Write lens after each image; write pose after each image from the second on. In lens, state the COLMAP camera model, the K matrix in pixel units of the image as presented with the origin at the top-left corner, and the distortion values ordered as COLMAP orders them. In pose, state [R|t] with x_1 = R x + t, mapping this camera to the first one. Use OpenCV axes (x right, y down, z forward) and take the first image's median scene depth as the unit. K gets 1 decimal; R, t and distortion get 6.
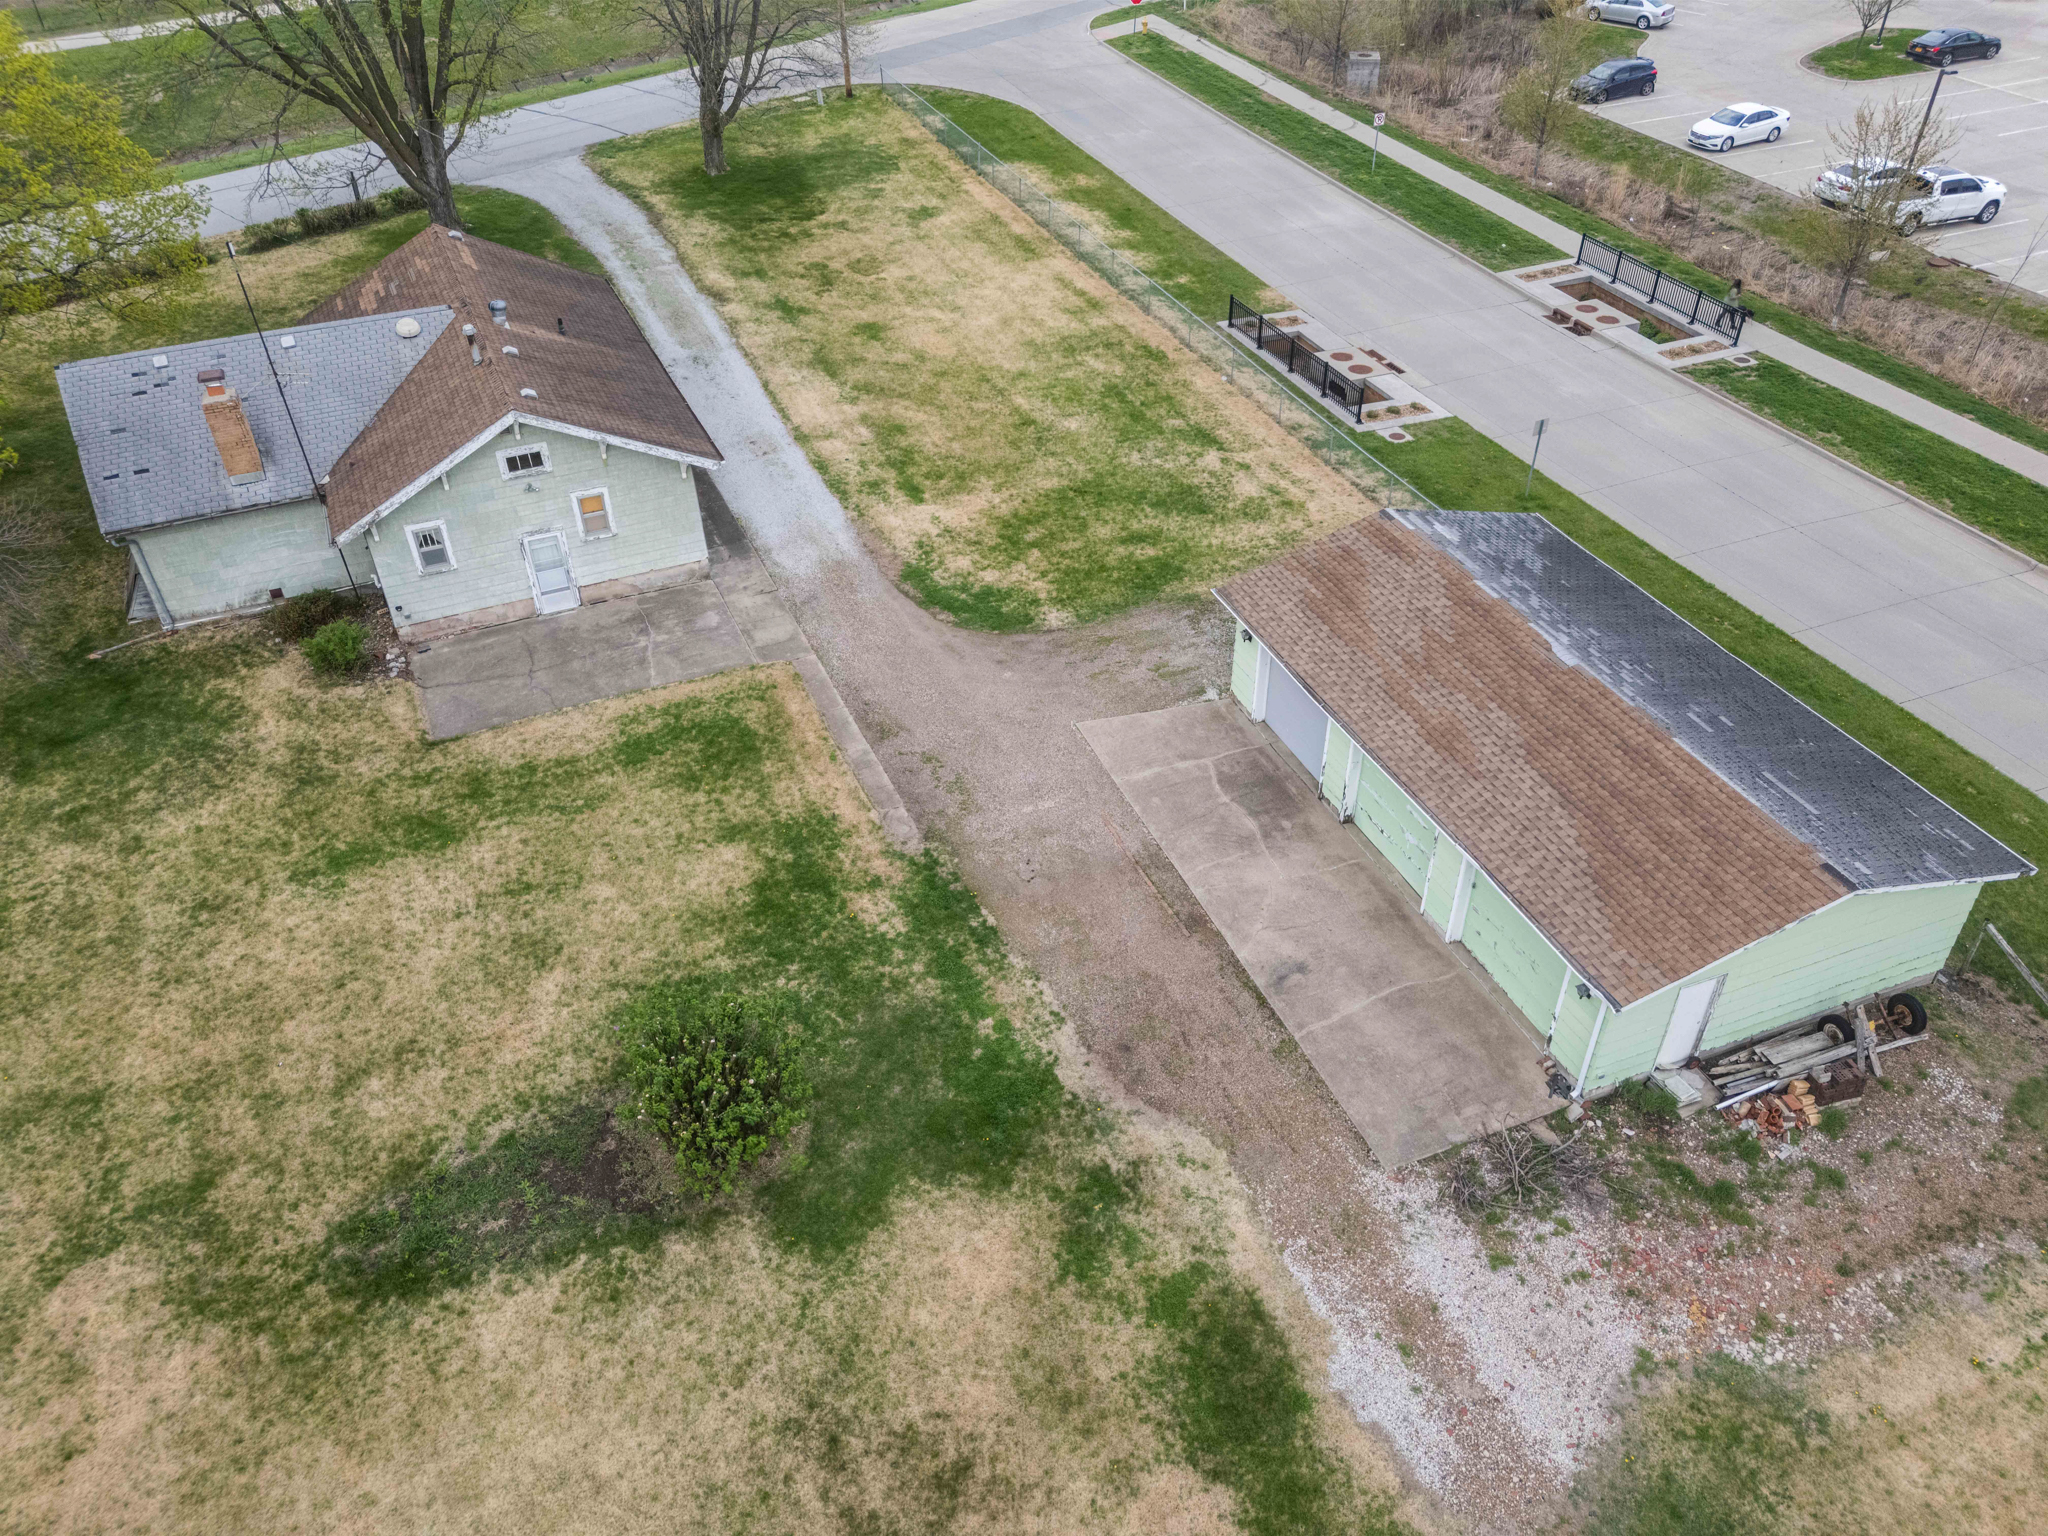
lens RADIAL K [[1500.7, 0, 1035.9], [0, 1500.7, 768.8], [0, 0, 1]] dist [0.075873, -0.070657]
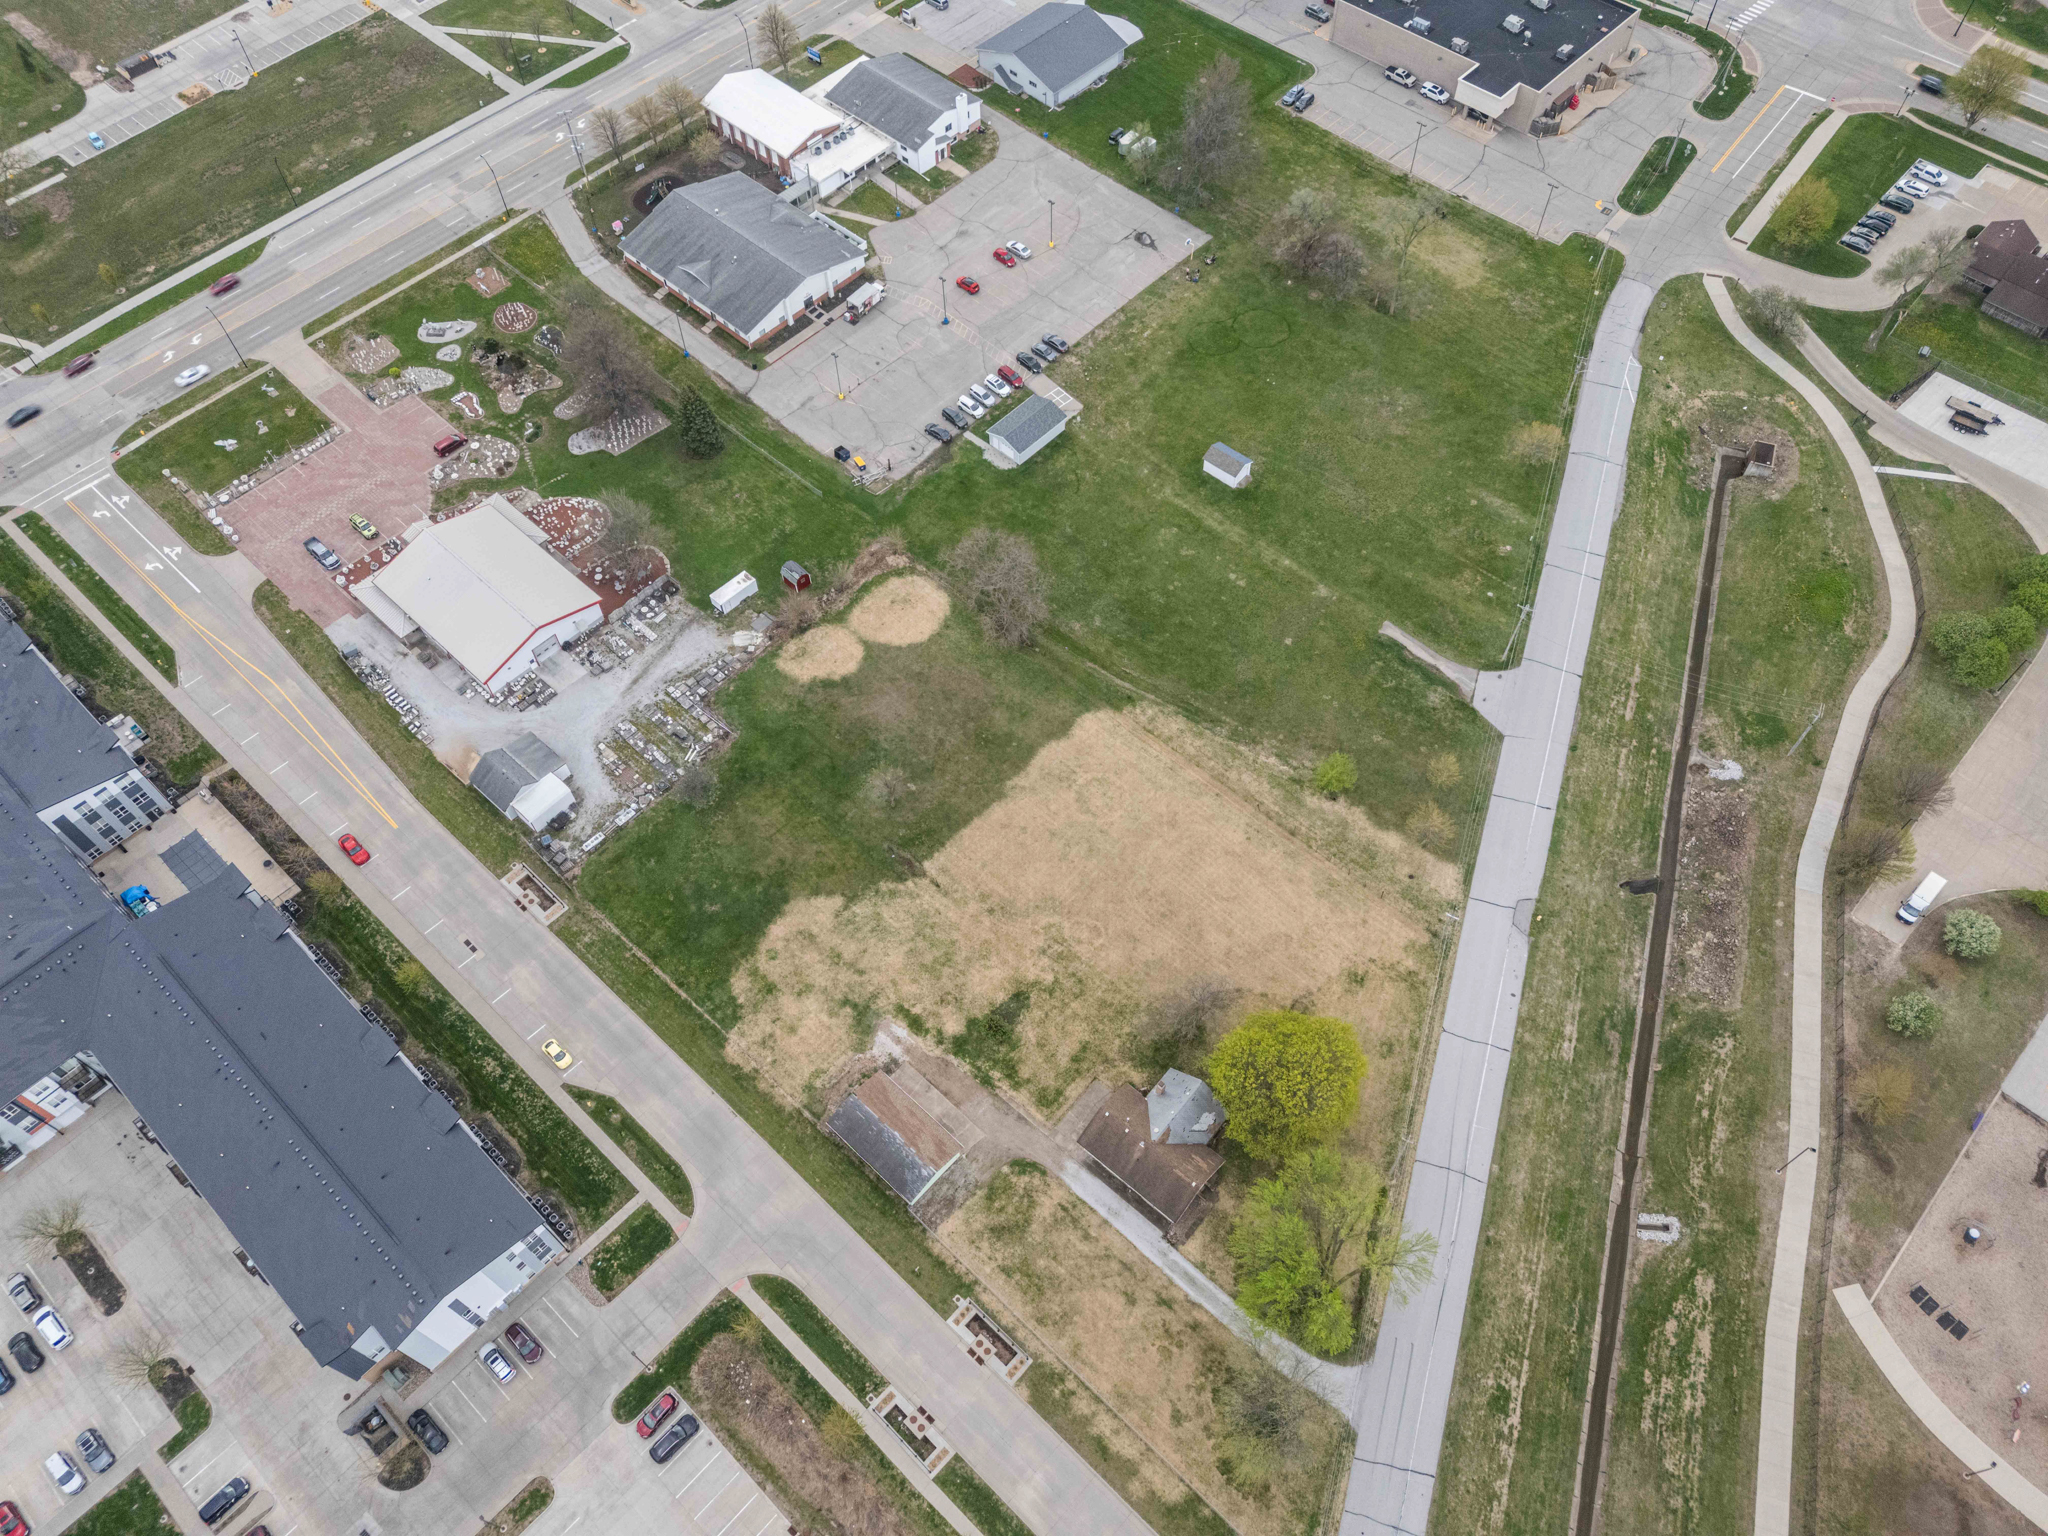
lens RADIAL K [[1500.7, 0, 1041.8], [0, 1500.7, 765.4], [0, 0, 1]] dist [0.075873, -0.070657]
pose [[-0.901222, 0.373479, -0.219799, 0.480827], [-0.252876, -0.041333, 0.966615, -4.683801], [0.351926, 0.926717, 0.131694, -0.716514]]
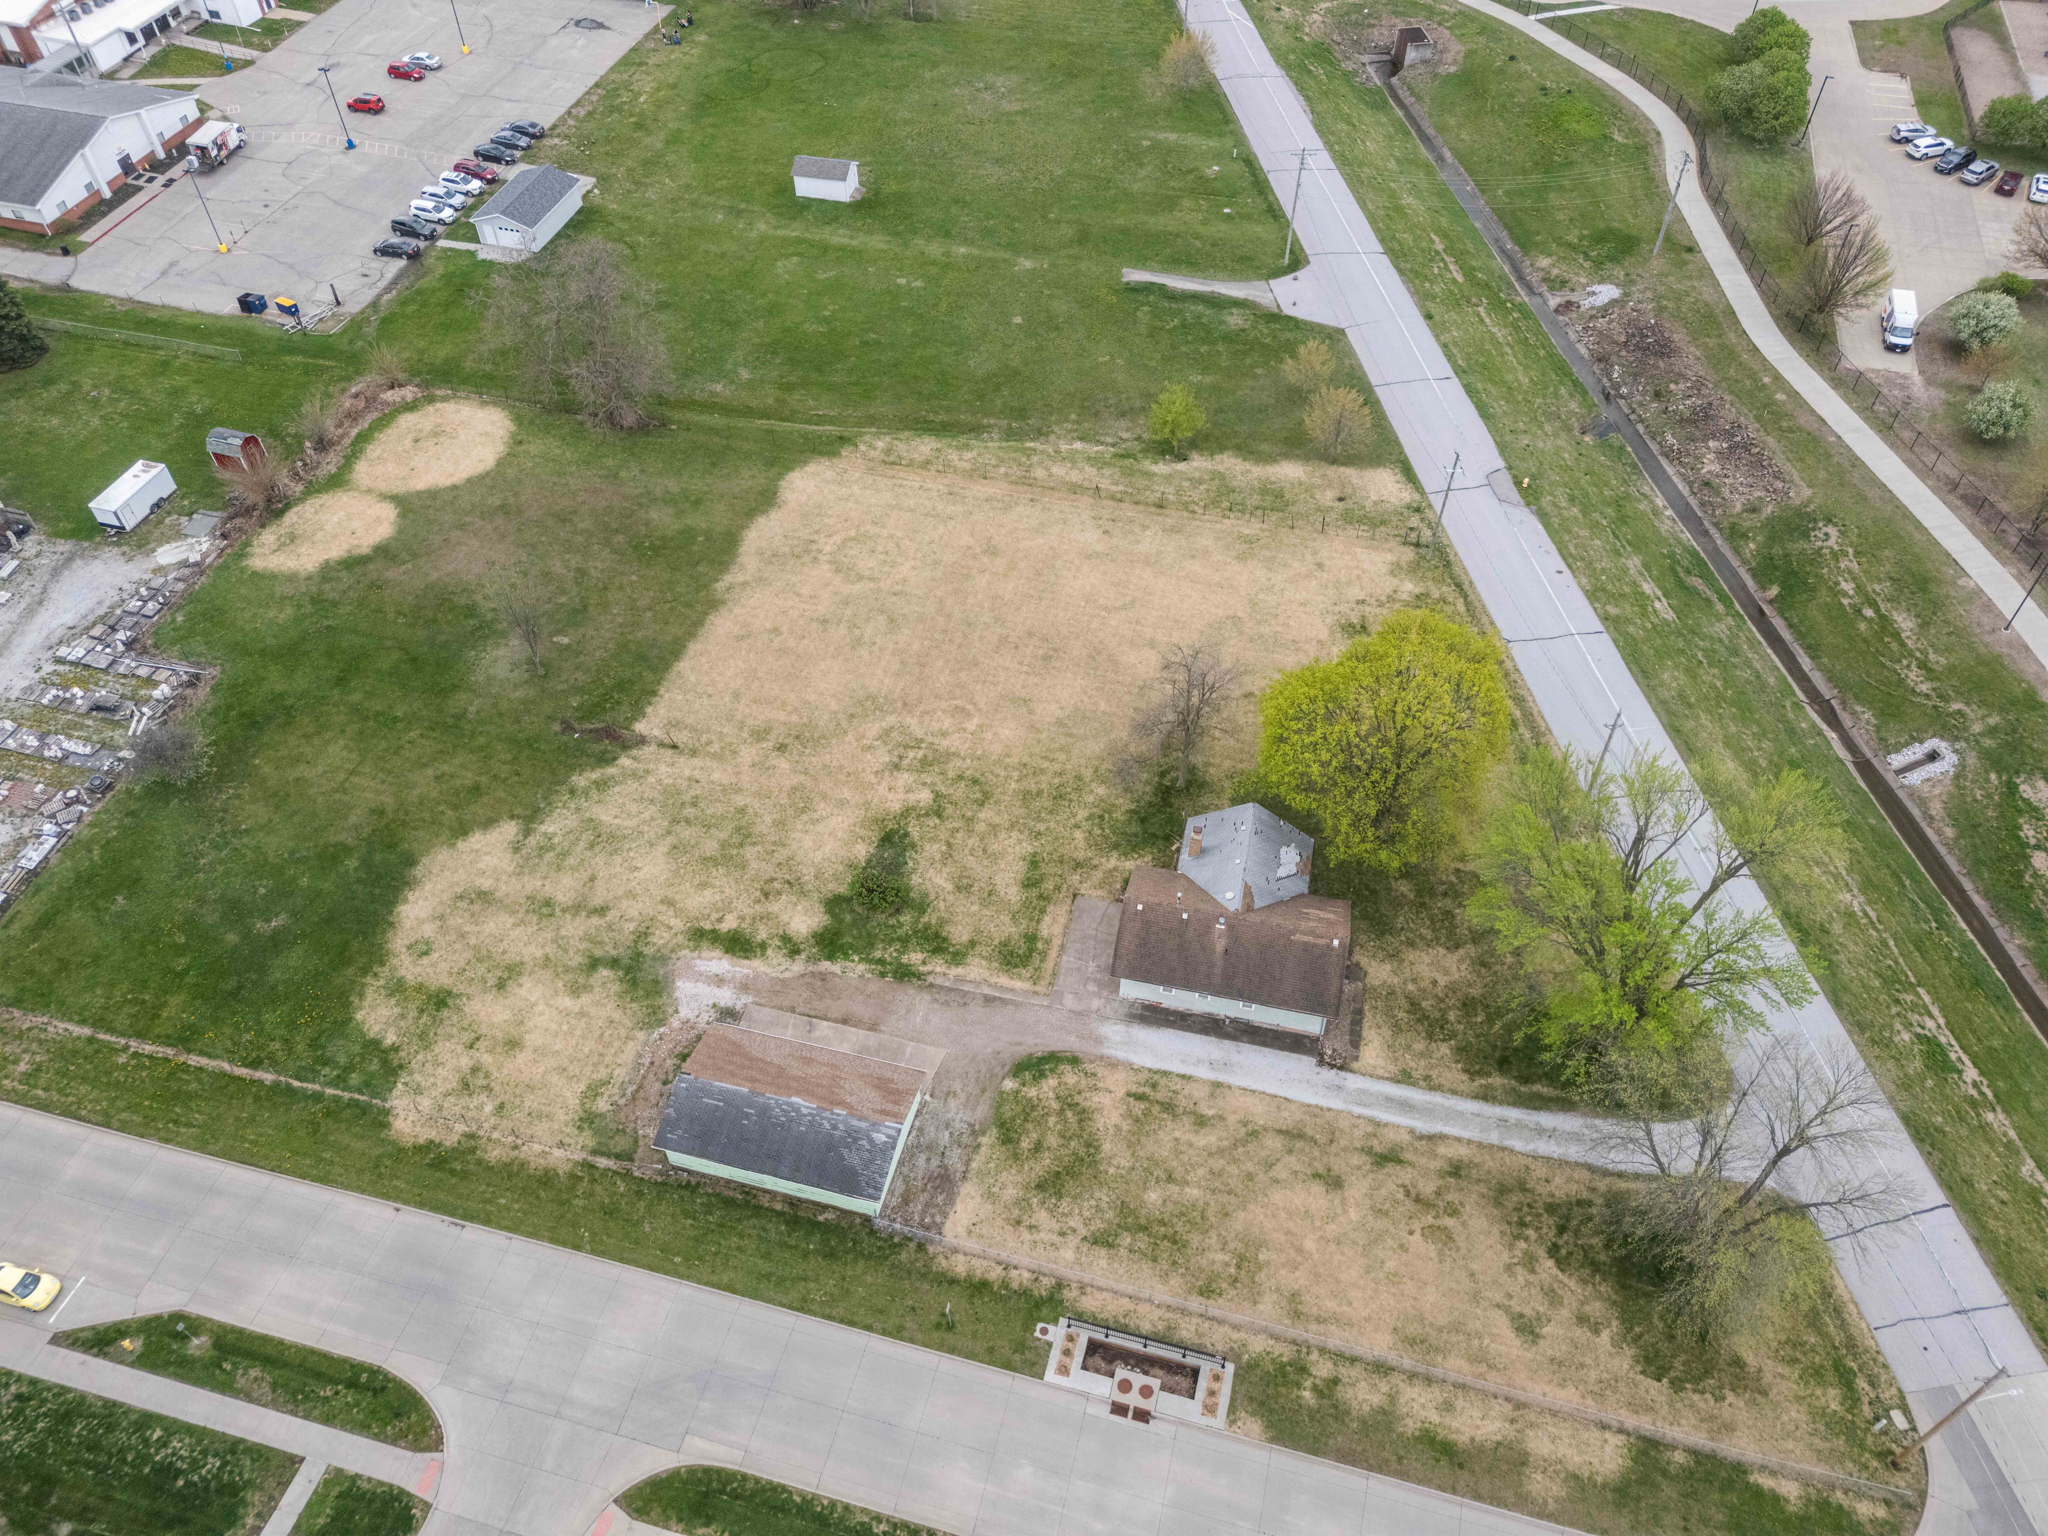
lens RADIAL K [[1500.7, 0, 1038.9], [0, 1500.7, 758.4], [0, 0, 1]] dist [0.075873, -0.070657]
pose [[-0.598556, 0.602458, -0.527992, 0.994954], [-0.486010, 0.250841, 0.837182, -2.399872], [0.636809, 0.757709, 0.142658, 0.301910]]
